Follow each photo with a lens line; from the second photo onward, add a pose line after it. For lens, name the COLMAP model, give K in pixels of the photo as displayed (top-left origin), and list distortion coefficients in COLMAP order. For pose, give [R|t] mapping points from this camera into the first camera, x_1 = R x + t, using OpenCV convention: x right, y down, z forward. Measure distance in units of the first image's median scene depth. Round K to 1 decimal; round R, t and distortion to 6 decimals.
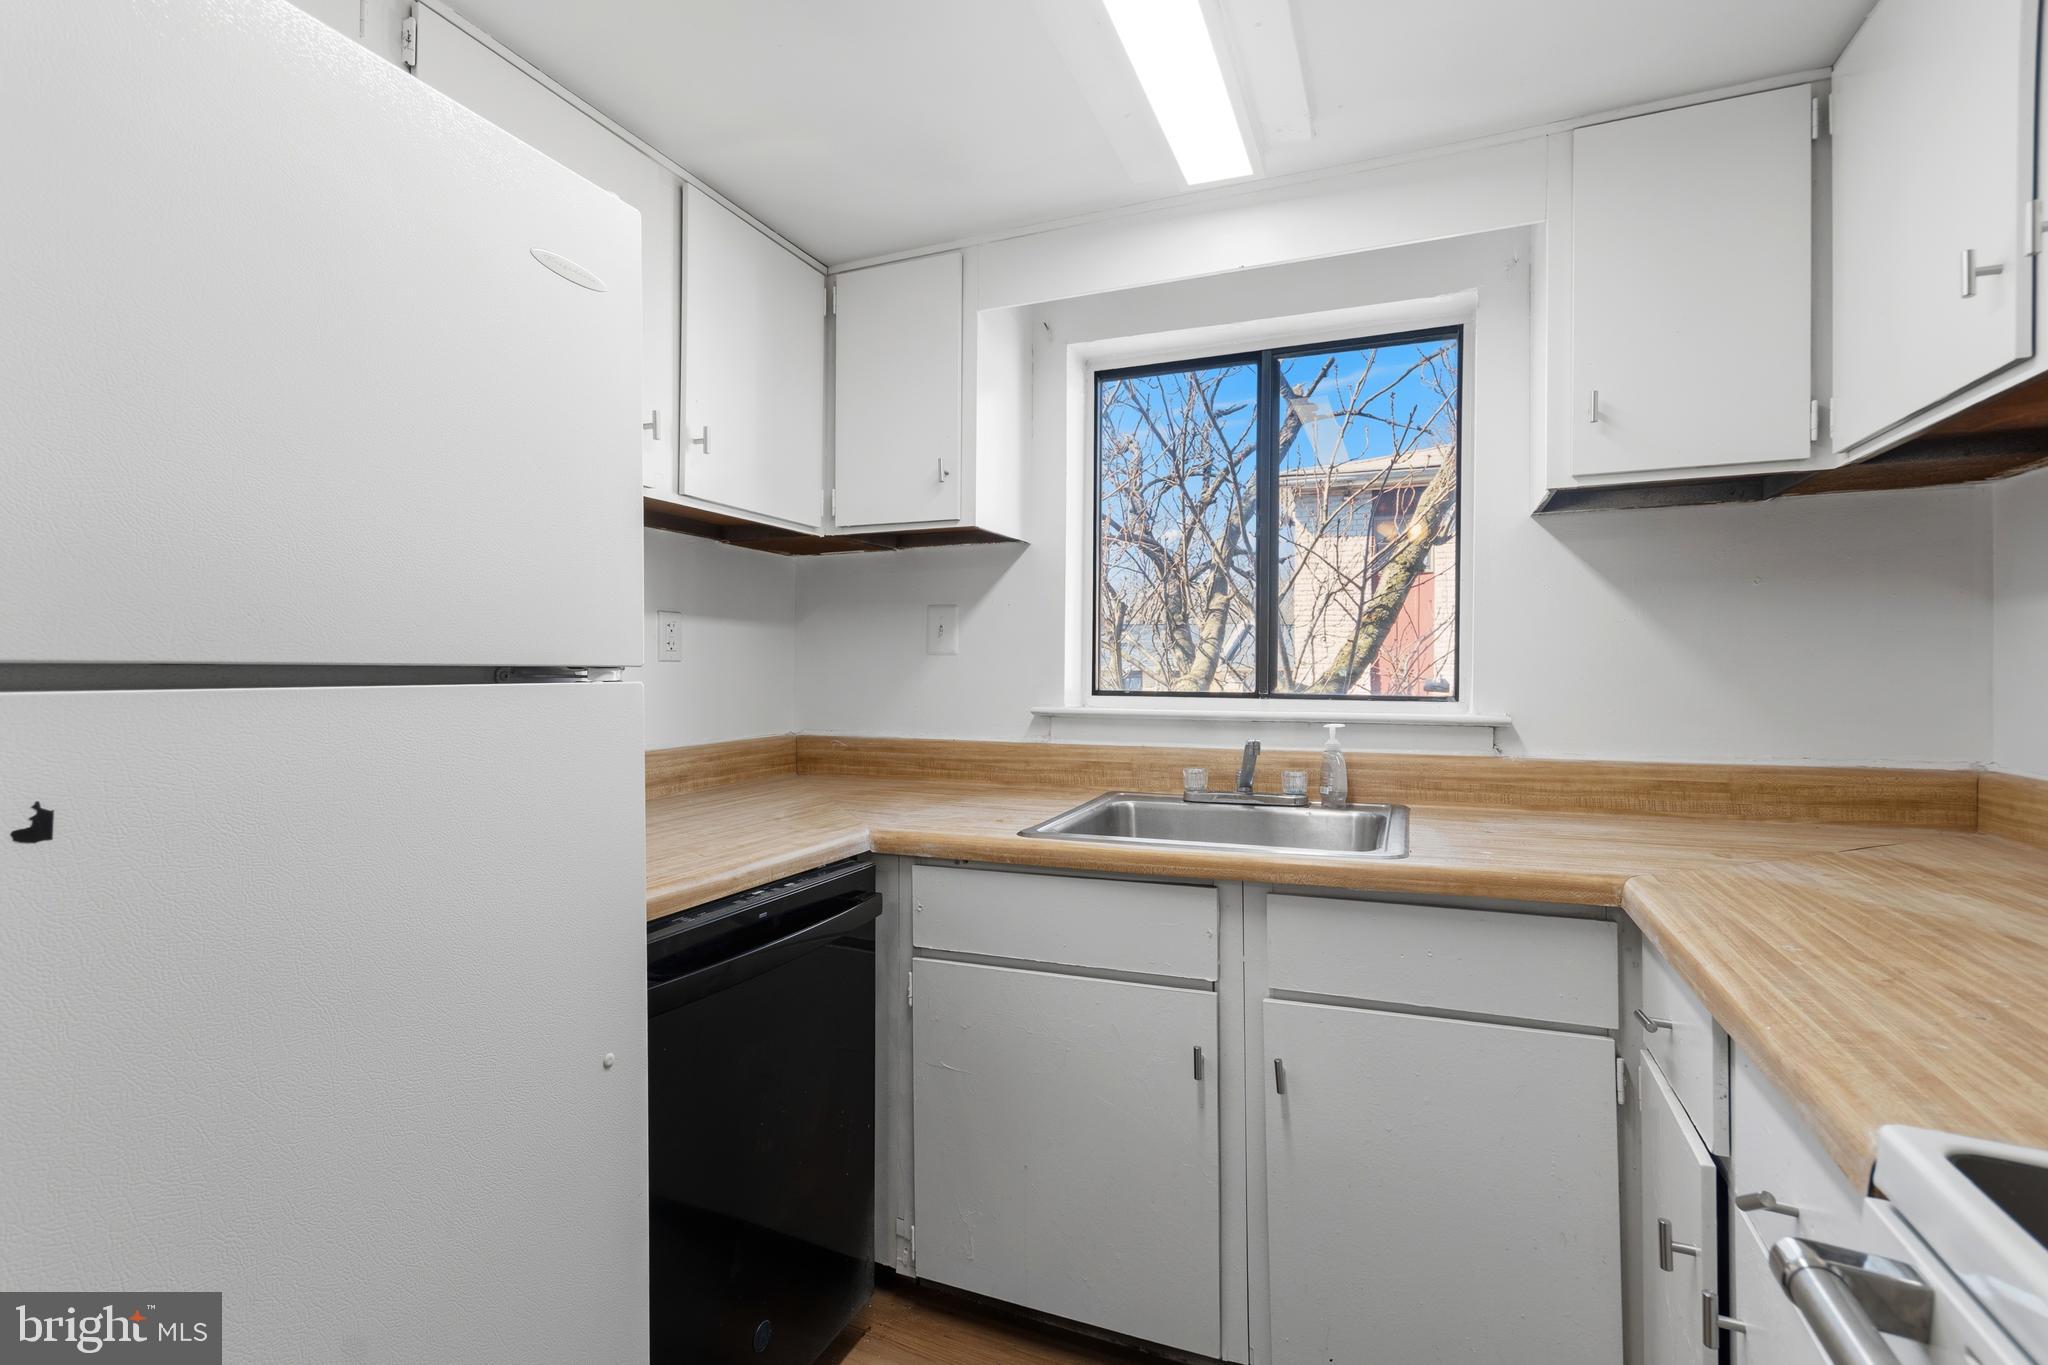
lens RADIAL K [[943.5, 0, 1031.0], [0, 943.5, 665.5], [0, 0, 1]] dist [-0.000537, 0.000036]
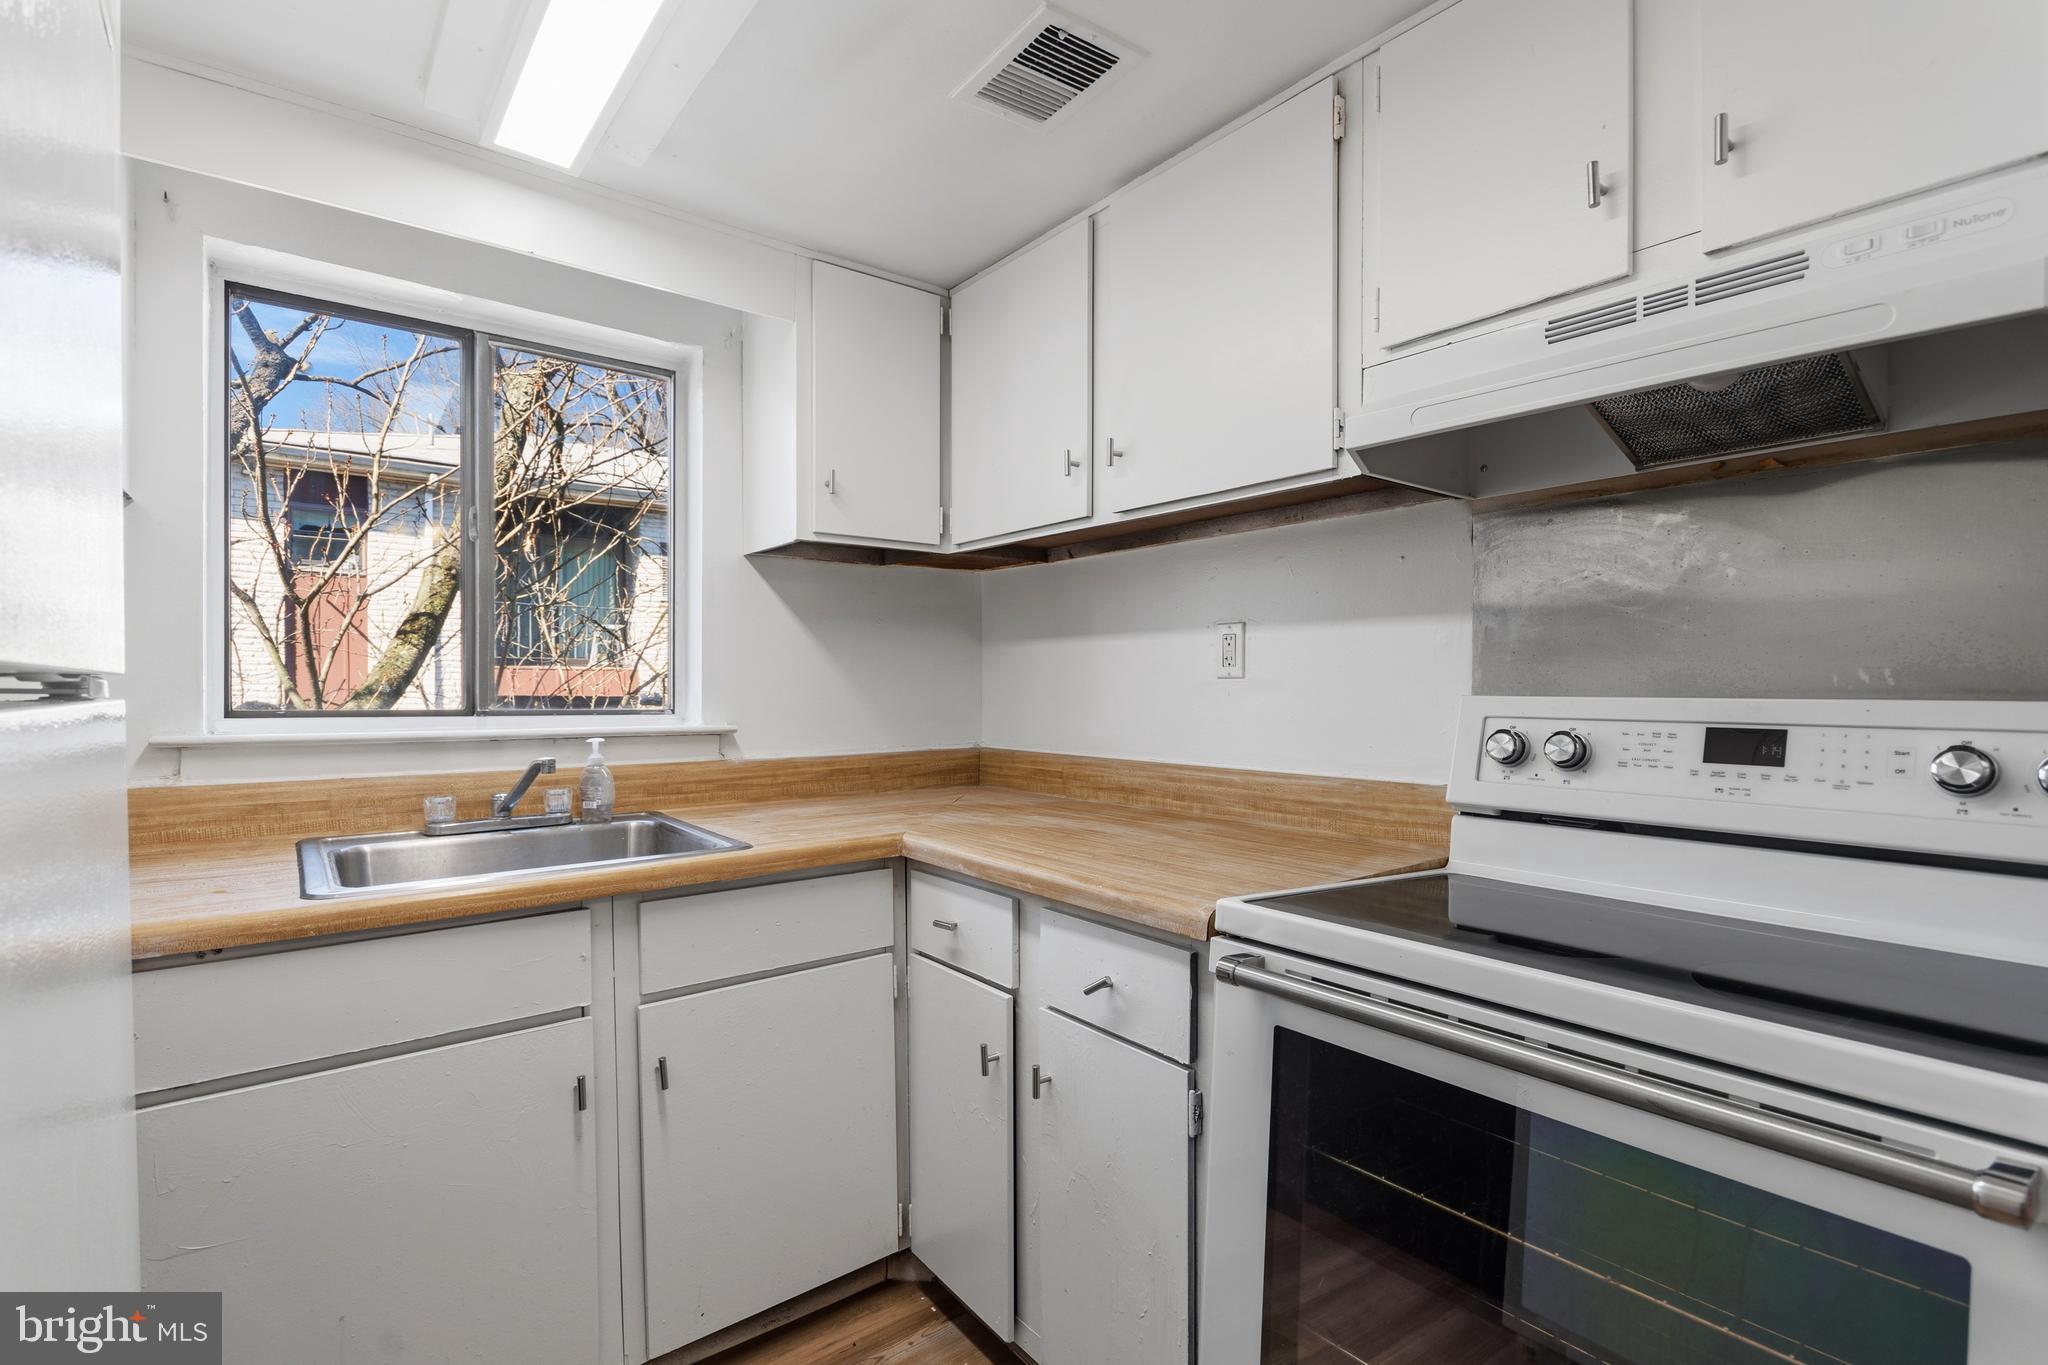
lens RADIAL K [[943.5, 0, 1033.2], [0, 943.5, 695.5], [0, 0, 1]] dist [-0.000537, 0.000036]
pose [[0.494721, -0.006995, 0.869024, -0.350404], [-0.007199, 0.999900, 0.012147, 0.000527], [-0.869022, -0.012265, 0.494621, 0.103179]]
